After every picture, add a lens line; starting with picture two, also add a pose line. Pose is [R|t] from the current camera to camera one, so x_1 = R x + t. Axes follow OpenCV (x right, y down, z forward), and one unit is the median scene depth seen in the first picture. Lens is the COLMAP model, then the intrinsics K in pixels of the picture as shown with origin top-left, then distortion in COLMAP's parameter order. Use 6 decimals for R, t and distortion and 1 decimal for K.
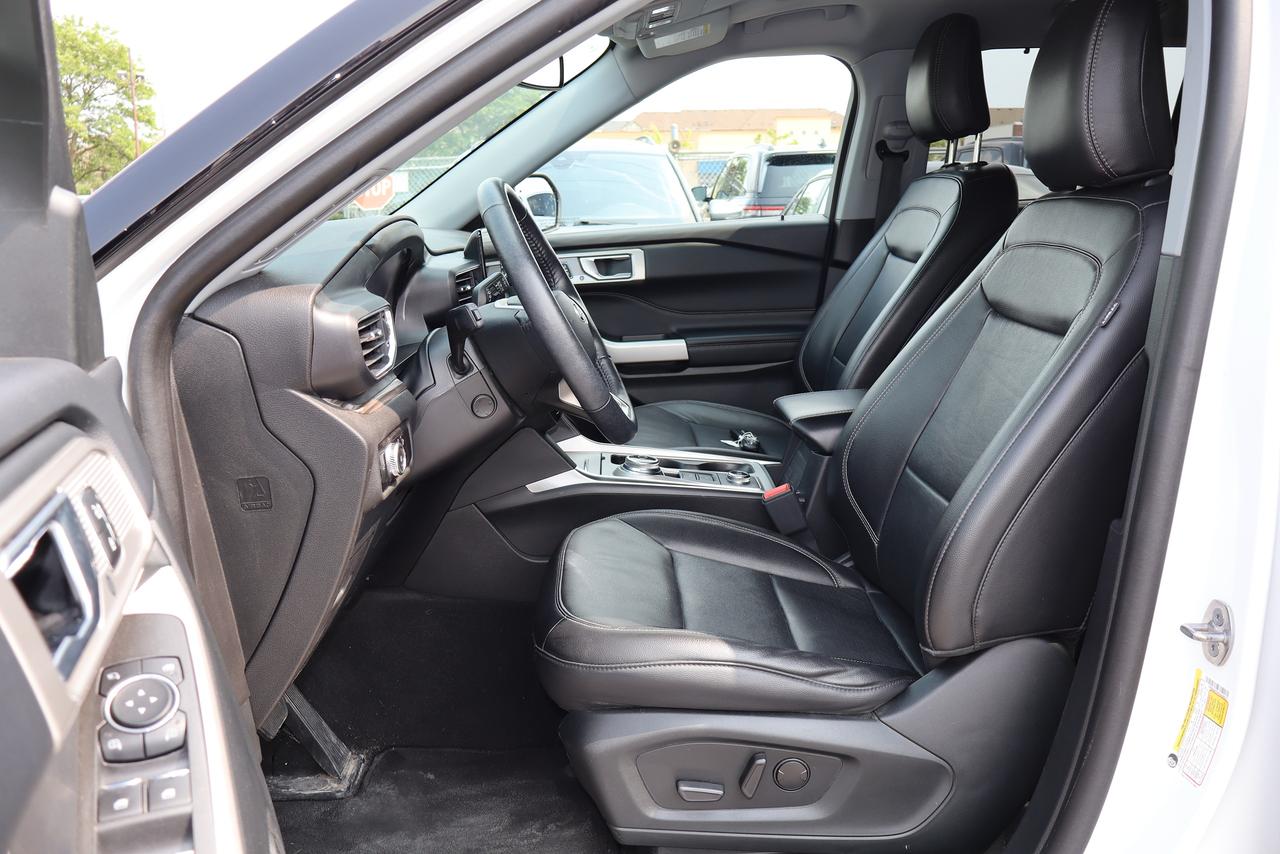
lens RADIAL K [[1086.9, 0, 640.0], [0, 1086.9, 427.0], [0, 0, 1]] dist [0.006952, 0.000282]
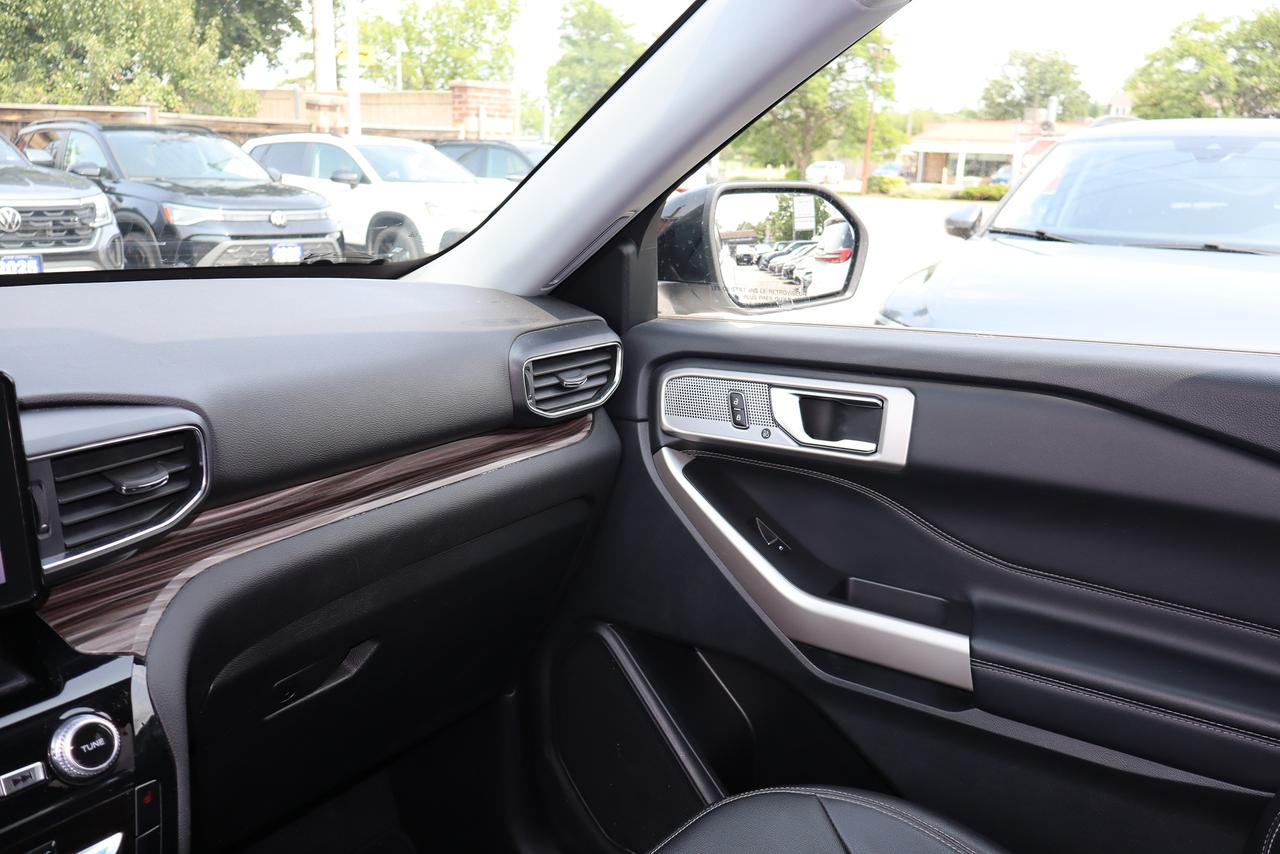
lens RADIAL K [[1086.9, 0, 640.0], [0, 1086.9, 427.0], [0, 0, 1]] dist [0.006952, 0.000282]
pose [[0.792575, 0.180682, -0.582391, 0.158826], [-0.167369, 0.982871, 0.077155, -0.164098], [0.586355, 0.036322, 0.809239, 0.614887]]
